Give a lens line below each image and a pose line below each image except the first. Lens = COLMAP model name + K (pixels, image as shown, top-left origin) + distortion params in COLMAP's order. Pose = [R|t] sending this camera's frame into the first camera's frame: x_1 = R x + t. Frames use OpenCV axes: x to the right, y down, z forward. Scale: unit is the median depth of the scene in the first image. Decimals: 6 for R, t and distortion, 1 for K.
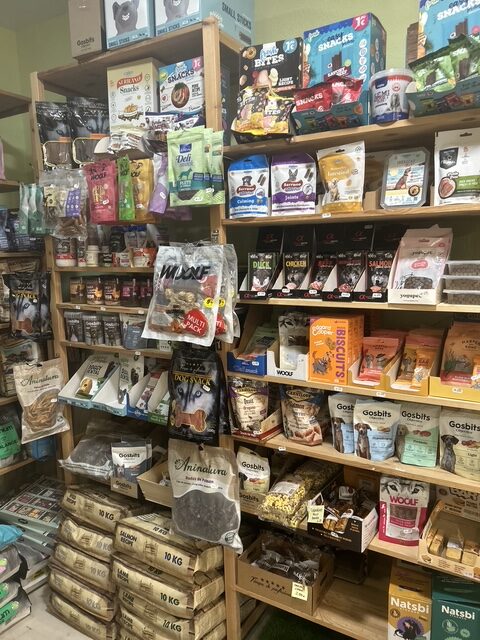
lens RADIAL K [[480.1, 0, 239.1], [0, 480.1, 316.9], [0, 0, 1]] dist [0.009530, -0.003515]
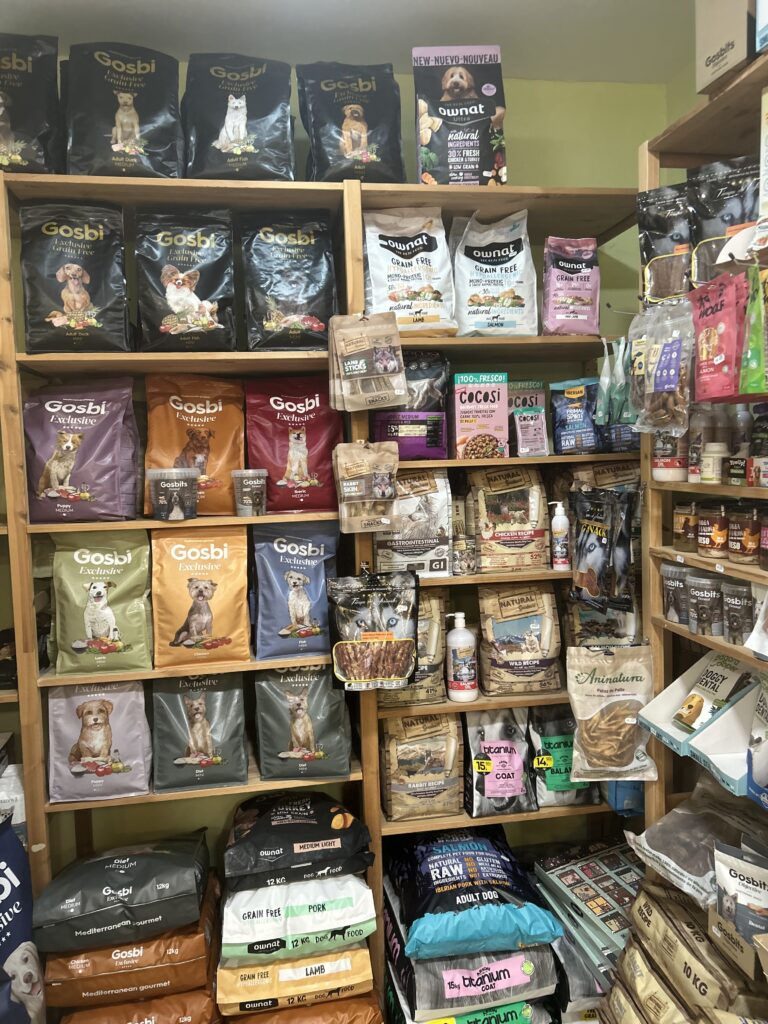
lens RADIAL K [[768.2, 0, 382.5], [0, 768.2, 507.1], [0, 0, 1]] dist [0.009530, -0.003515]
pose [[0.650385, 0.052614, -0.757781, 0.091595], [-0.082777, 0.996566, -0.001852, -0.047995], [0.755081, 0.063932, 0.652507, 0.193629]]
